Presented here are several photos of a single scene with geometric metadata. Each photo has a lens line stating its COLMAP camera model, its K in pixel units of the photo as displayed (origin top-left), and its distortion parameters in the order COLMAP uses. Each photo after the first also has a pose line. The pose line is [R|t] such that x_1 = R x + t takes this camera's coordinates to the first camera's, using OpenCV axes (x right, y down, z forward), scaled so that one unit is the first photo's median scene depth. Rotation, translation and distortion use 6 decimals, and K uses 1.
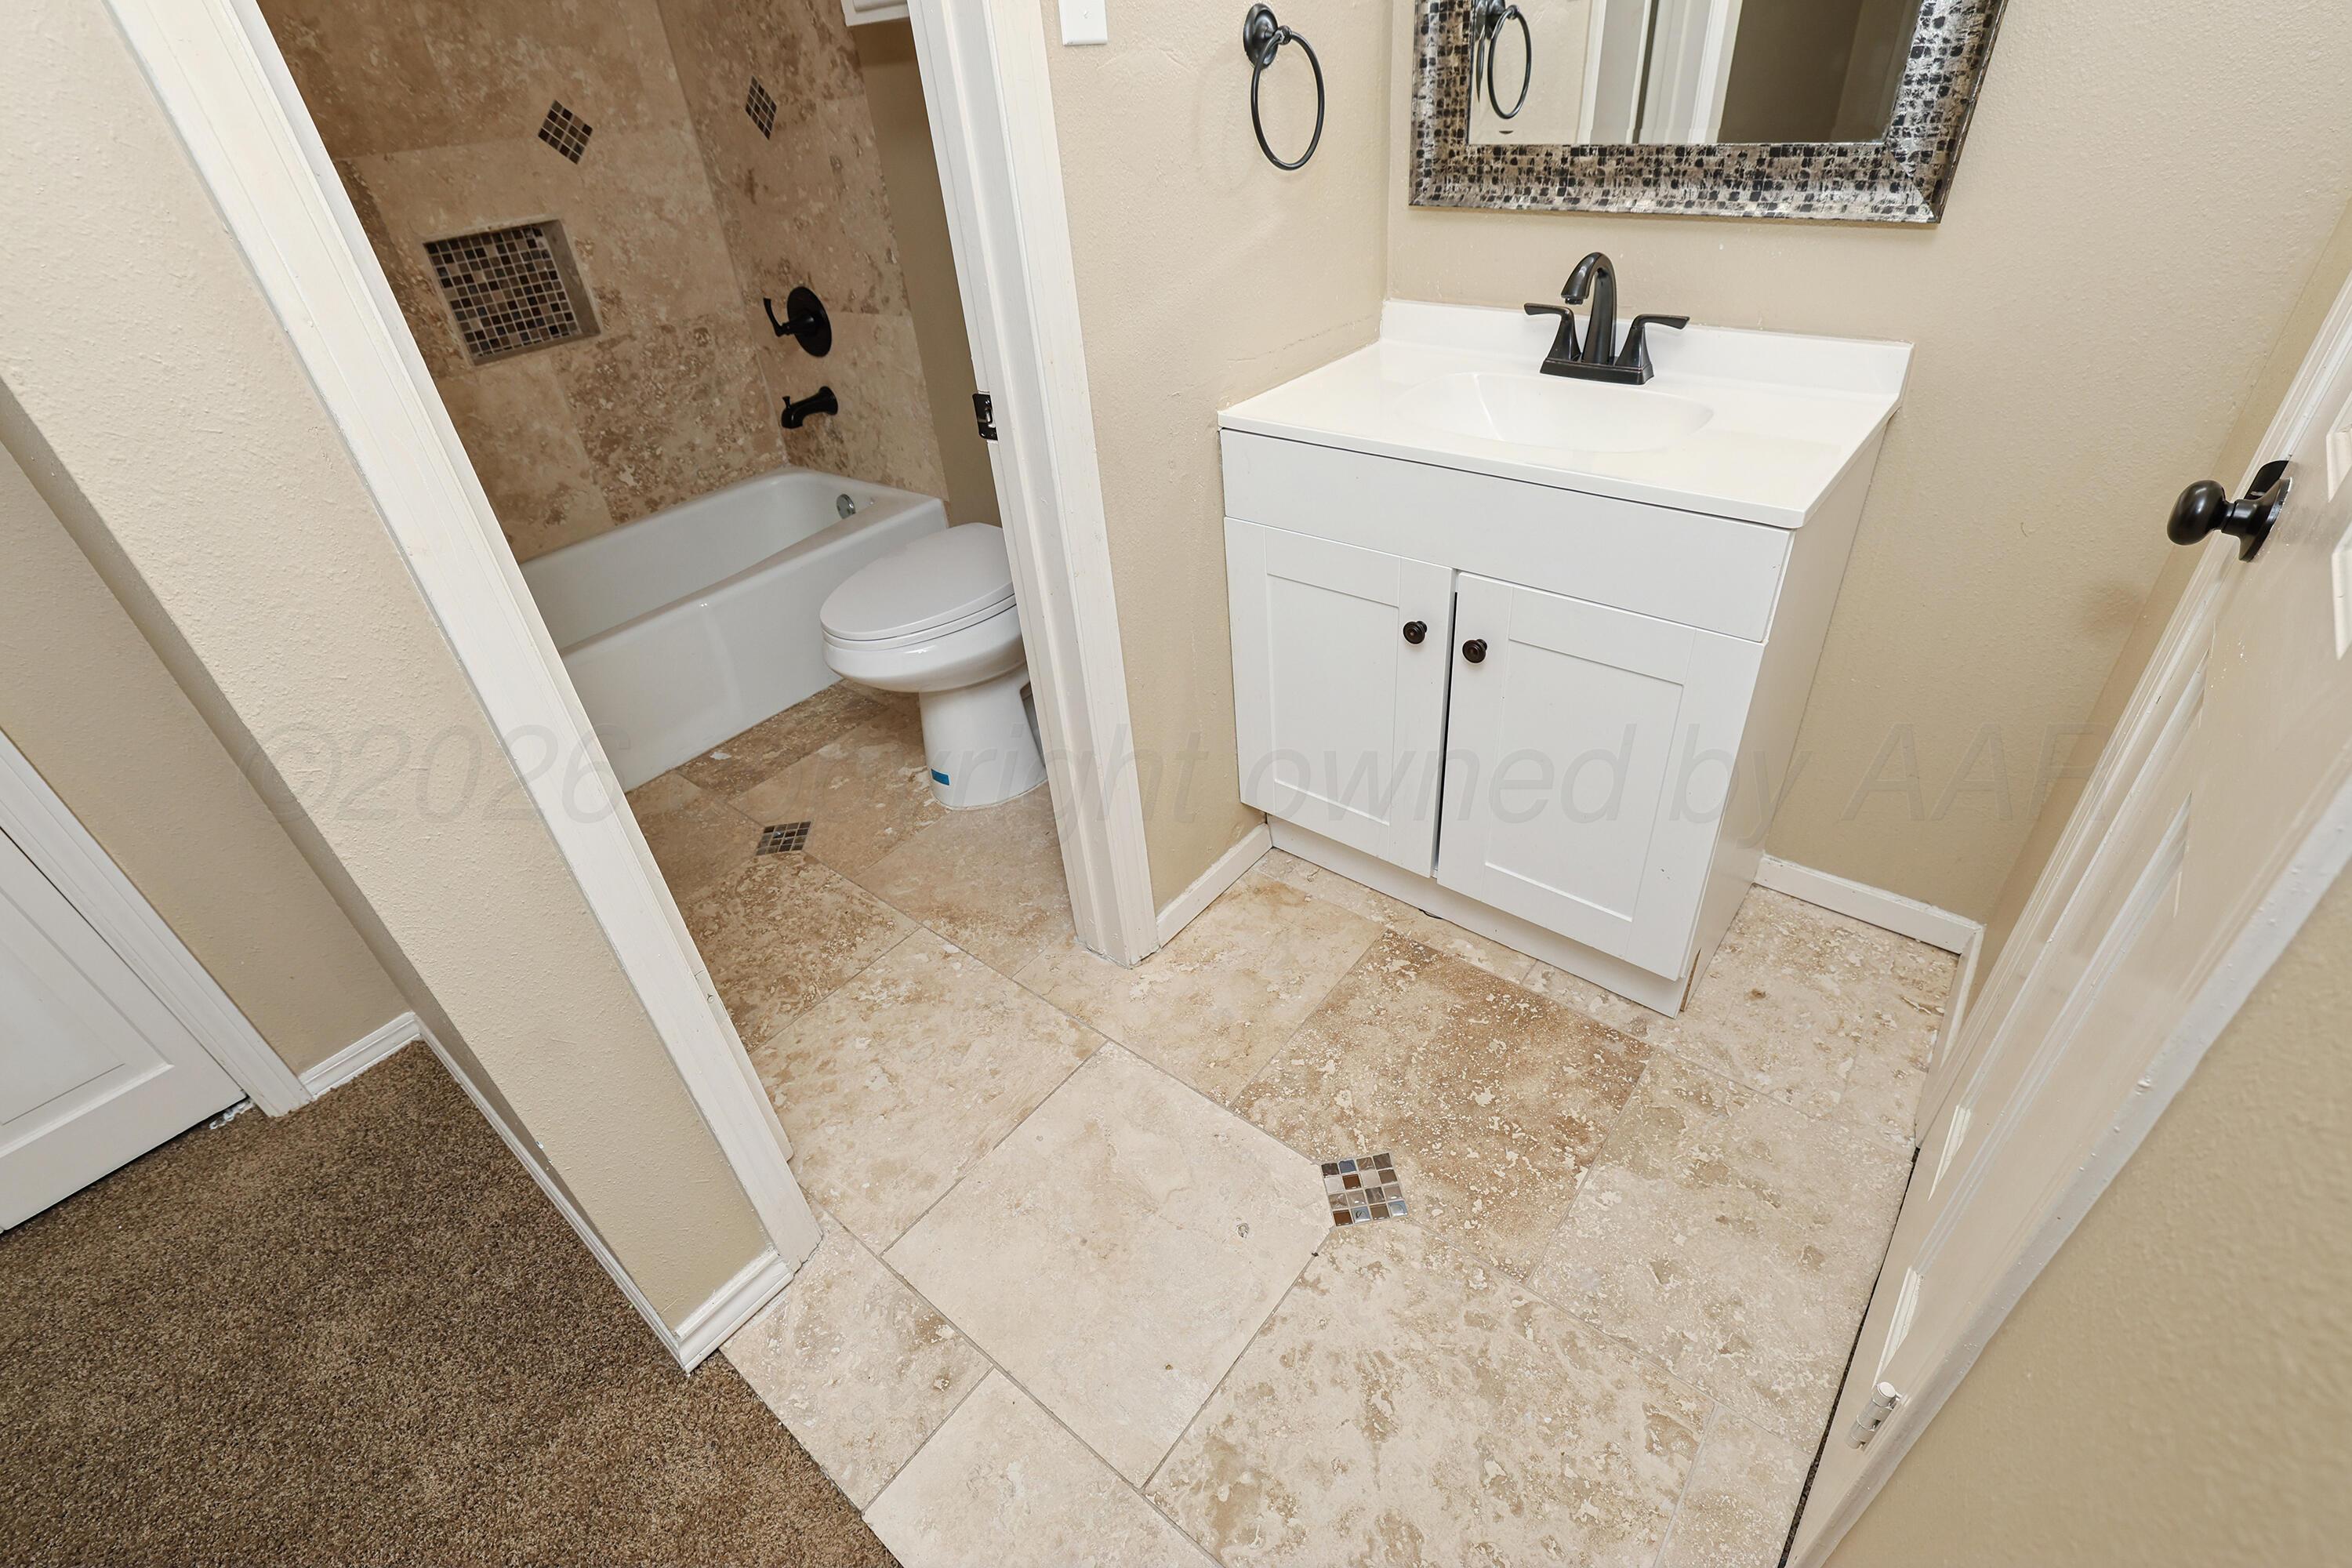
lens RADIAL K [[1077.3, 0, 1169.1], [0, 1077.3, 785.2], [0, 0, 1]] dist [-0.017720, 0.005998]
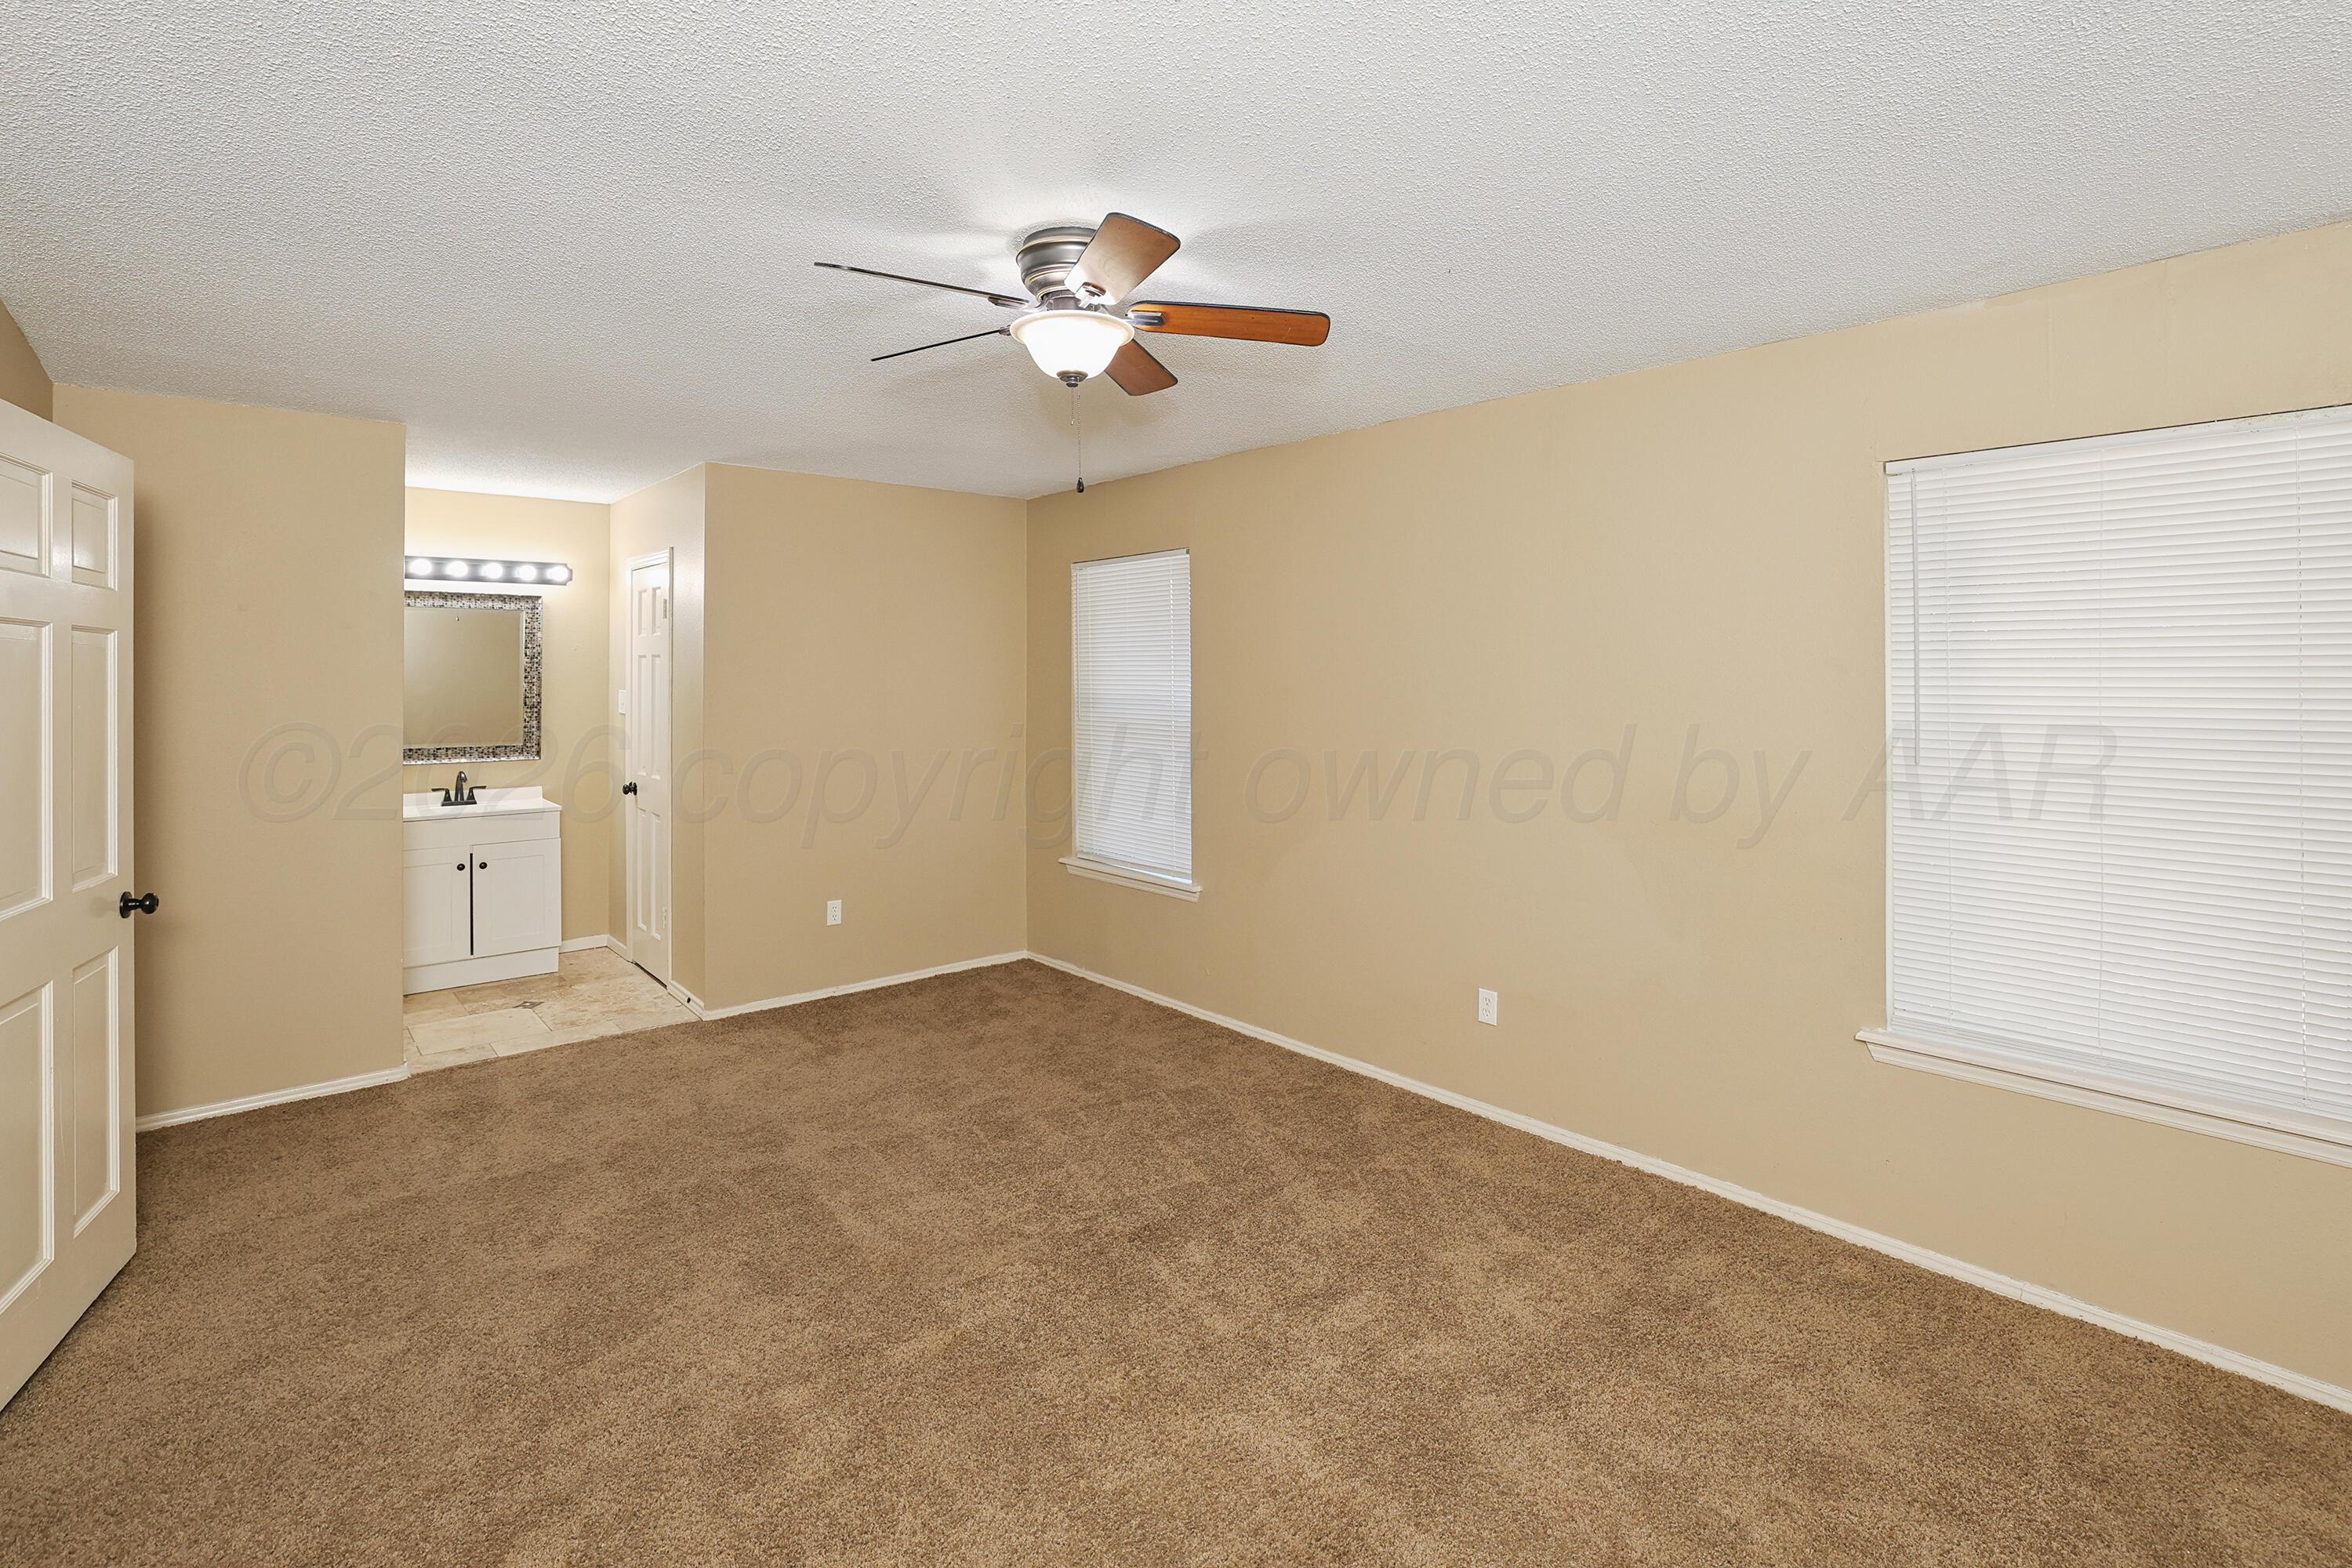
lens RADIAL K [[1077.3, 0, 1169.1], [0, 1077.3, 686.2], [0, 0, 1]] dist [-0.017720, 0.005998]
pose [[0.141313, 0.084623, 0.986341, -1.876509], [0.557429, 0.816576, -0.149921, 0.757394], [-0.818110, 0.571001, 0.068222, -0.910405]]
